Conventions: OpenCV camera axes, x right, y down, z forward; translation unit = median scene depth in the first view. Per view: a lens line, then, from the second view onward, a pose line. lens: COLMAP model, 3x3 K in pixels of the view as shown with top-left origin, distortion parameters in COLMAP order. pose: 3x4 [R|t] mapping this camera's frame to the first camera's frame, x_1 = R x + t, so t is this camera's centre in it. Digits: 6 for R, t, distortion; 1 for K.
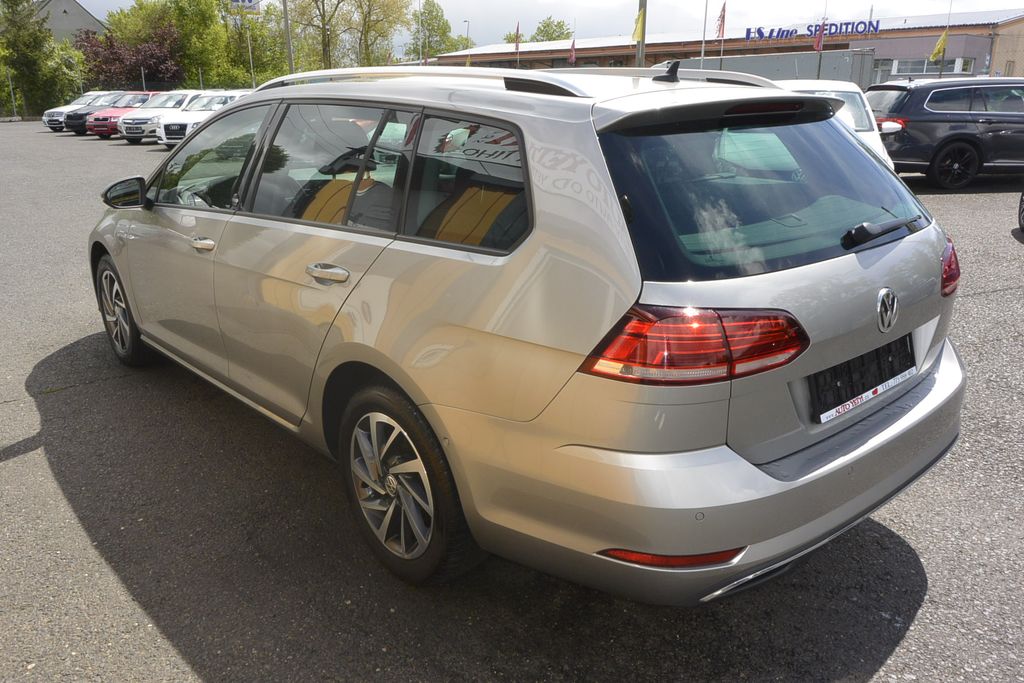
lens RADIAL K [[785.2, 0, 508.6], [0, 785.2, 339.3], [0, 0, 1]] dist [0.006411, -0.002594]
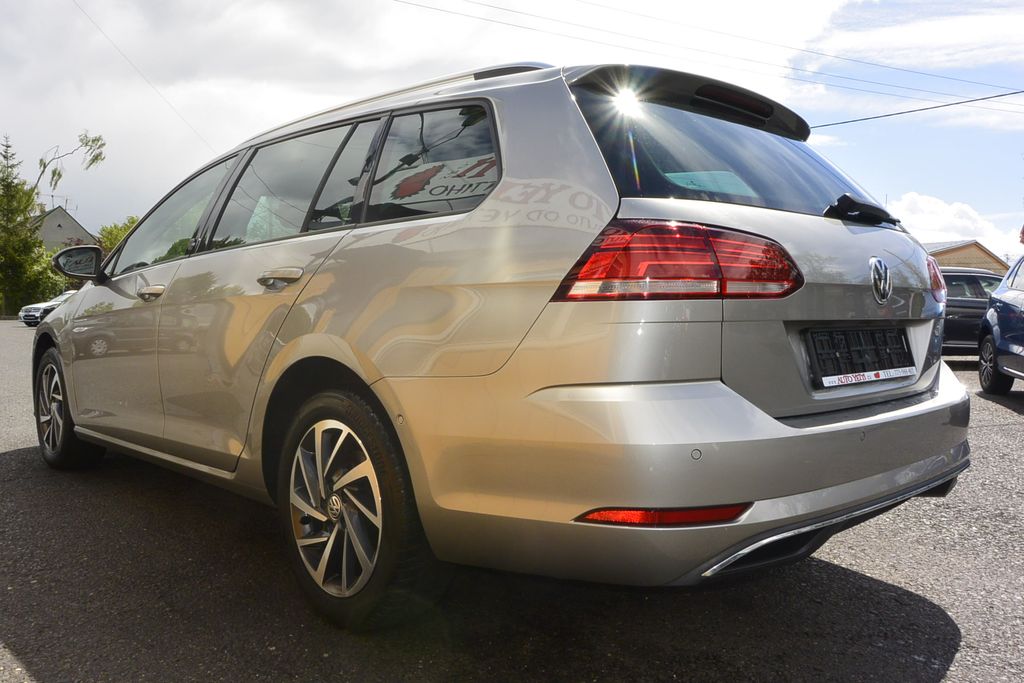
lens RADIAL K [[785.2, 0, 508.6], [0, 785.2, 339.3], [0, 0, 1]] dist [0.006411, -0.002594]
pose [[0.999166, 0.016769, 0.037221, 0.005992], [-0.006358, 0.964543, -0.263849, 0.243928], [-0.040326, 0.263392, 0.963846, 0.119584]]
